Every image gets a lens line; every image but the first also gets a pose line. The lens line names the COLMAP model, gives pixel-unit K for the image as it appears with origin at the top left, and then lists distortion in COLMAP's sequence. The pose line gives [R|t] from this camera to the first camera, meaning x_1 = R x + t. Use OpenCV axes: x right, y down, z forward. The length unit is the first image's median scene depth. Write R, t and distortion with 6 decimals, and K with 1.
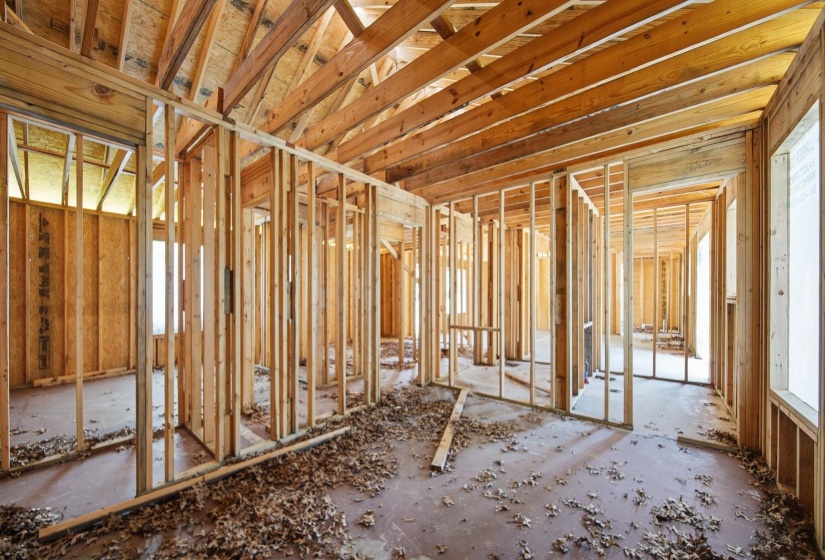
lens RADIAL K [[326.7, 0, 398.3], [0, 326.7, 291.1], [0, 0, 1]] dist [-0.001221, -0.000564]
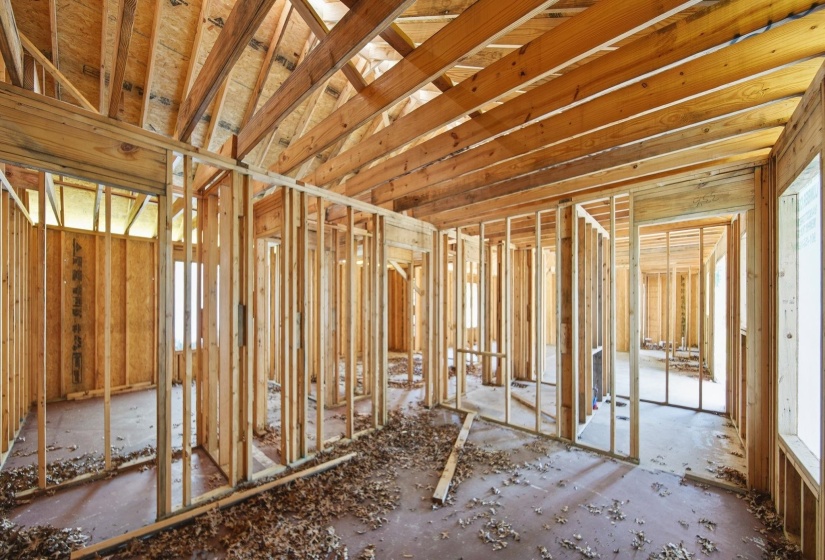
lens RADIAL K [[326.7, 0, 398.3], [0, 326.7, 291.1], [0, 0, 1]] dist [-0.001221, -0.000564]
pose [[0.998712, 0.001644, -0.050708, 0.036469], [-0.001769, 0.999995, -0.002425, -0.094971], [0.050704, 0.002511, 0.998711, -0.029326]]
